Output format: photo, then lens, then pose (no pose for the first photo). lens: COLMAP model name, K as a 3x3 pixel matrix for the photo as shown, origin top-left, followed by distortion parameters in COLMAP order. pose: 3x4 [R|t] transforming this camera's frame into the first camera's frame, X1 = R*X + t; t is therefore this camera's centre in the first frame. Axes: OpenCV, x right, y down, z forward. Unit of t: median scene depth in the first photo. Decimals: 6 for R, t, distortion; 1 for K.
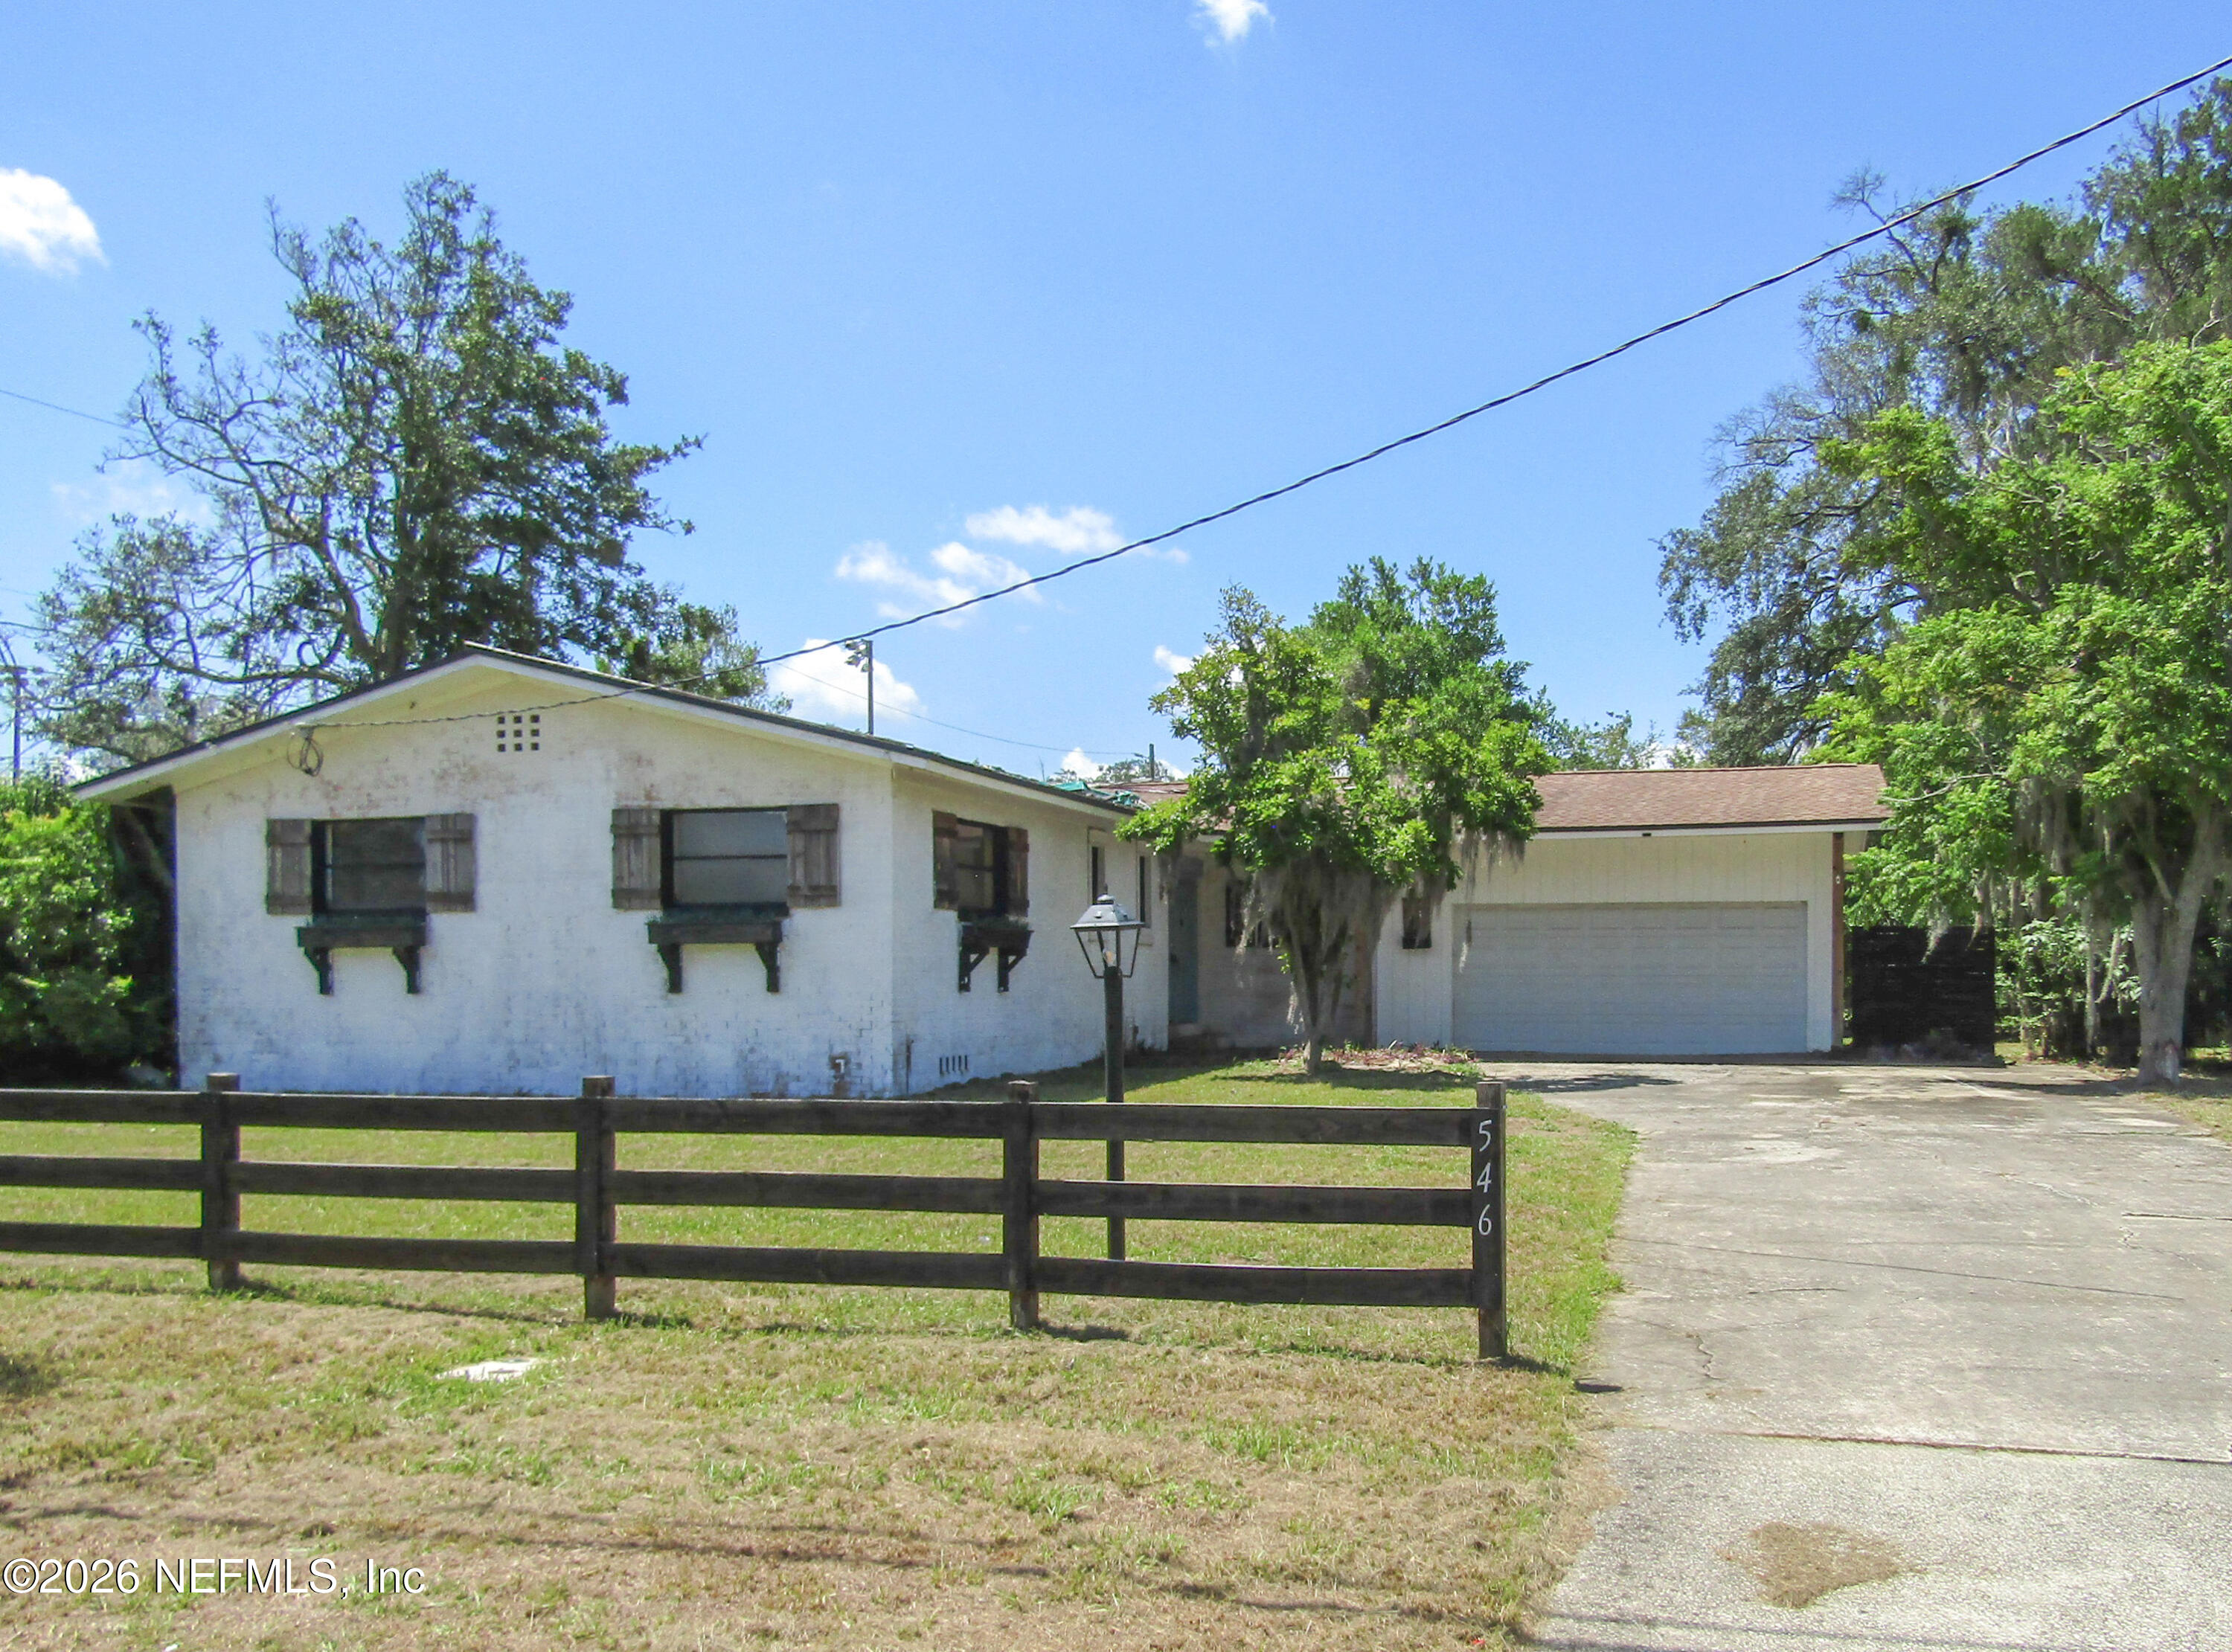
lens RADIAL K [[2067.0, 0, 1116.6], [0, 2067.0, 1001.4], [0, 0, 1]] dist [-0.009014, -0.007907]
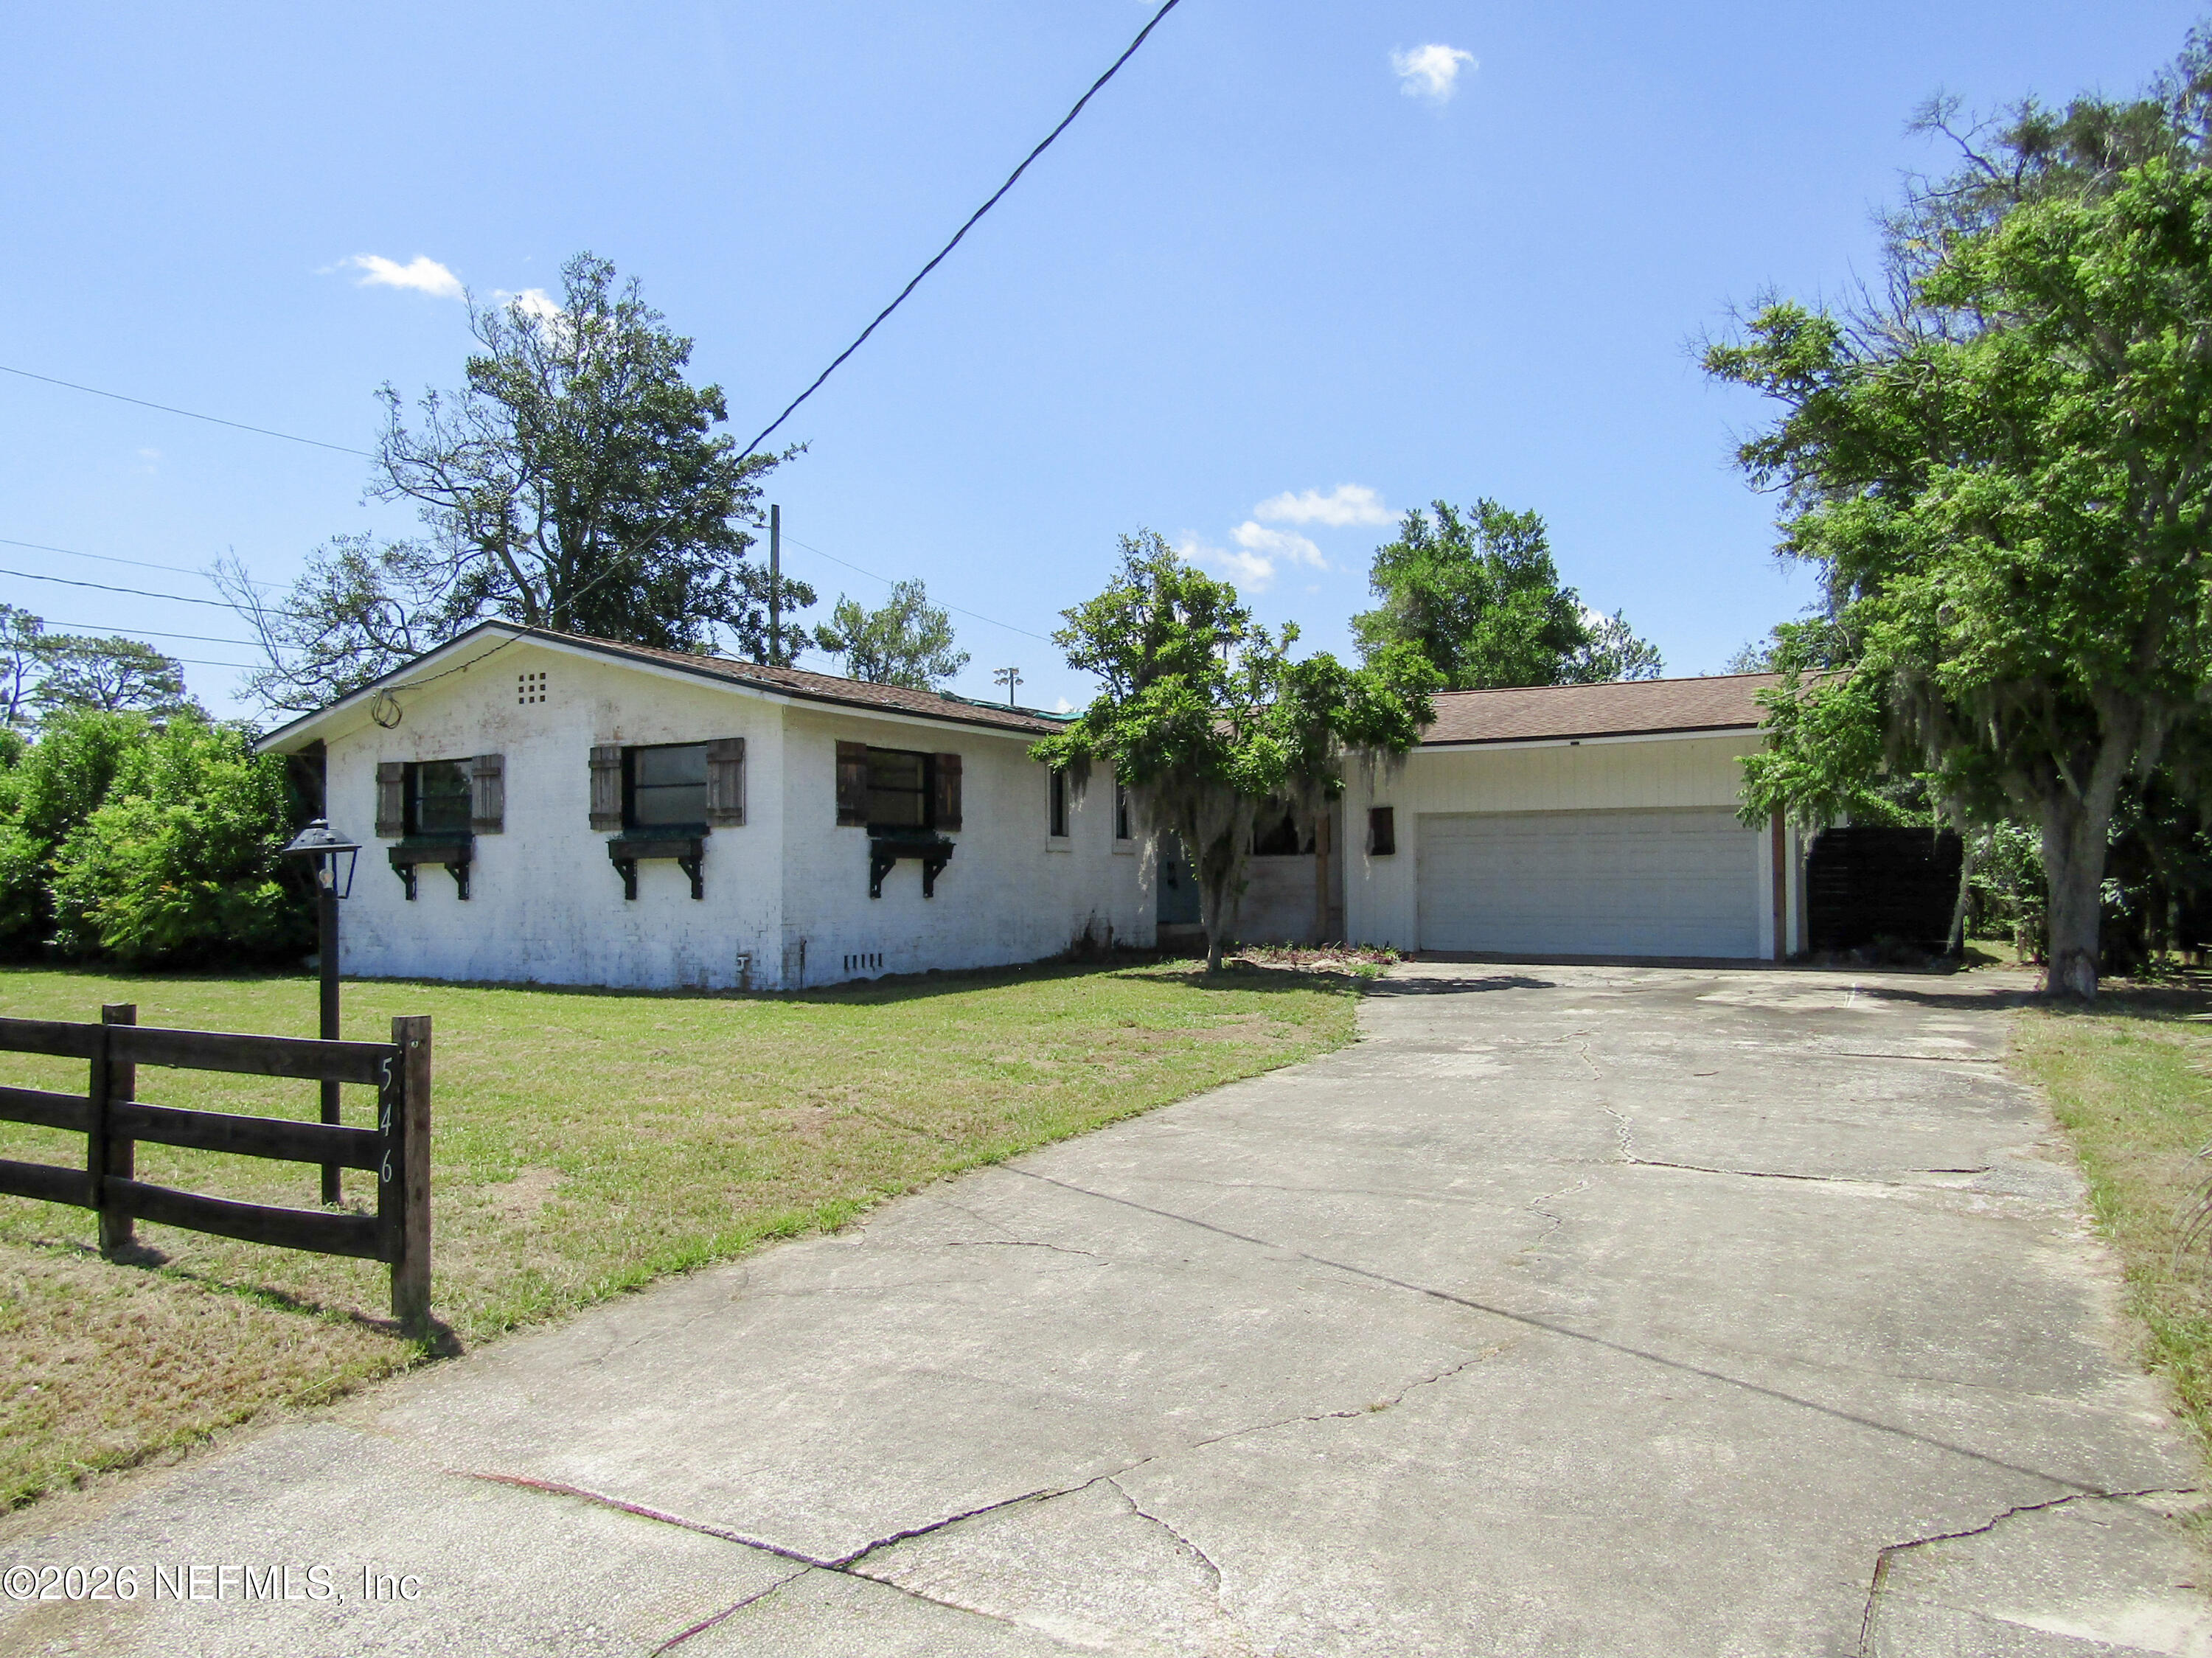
lens RADIAL K [[1617.0, 0, 1116.5], [0, 1617.0, 827.8], [0, 0, 1]] dist [-0.005291, 0.000432]
pose [[0.952751, -0.013988, -0.303430, 0.327601], [0.001580, 0.999154, -0.041101, -0.006497], [0.303748, 0.038680, 0.951967, 0.187994]]
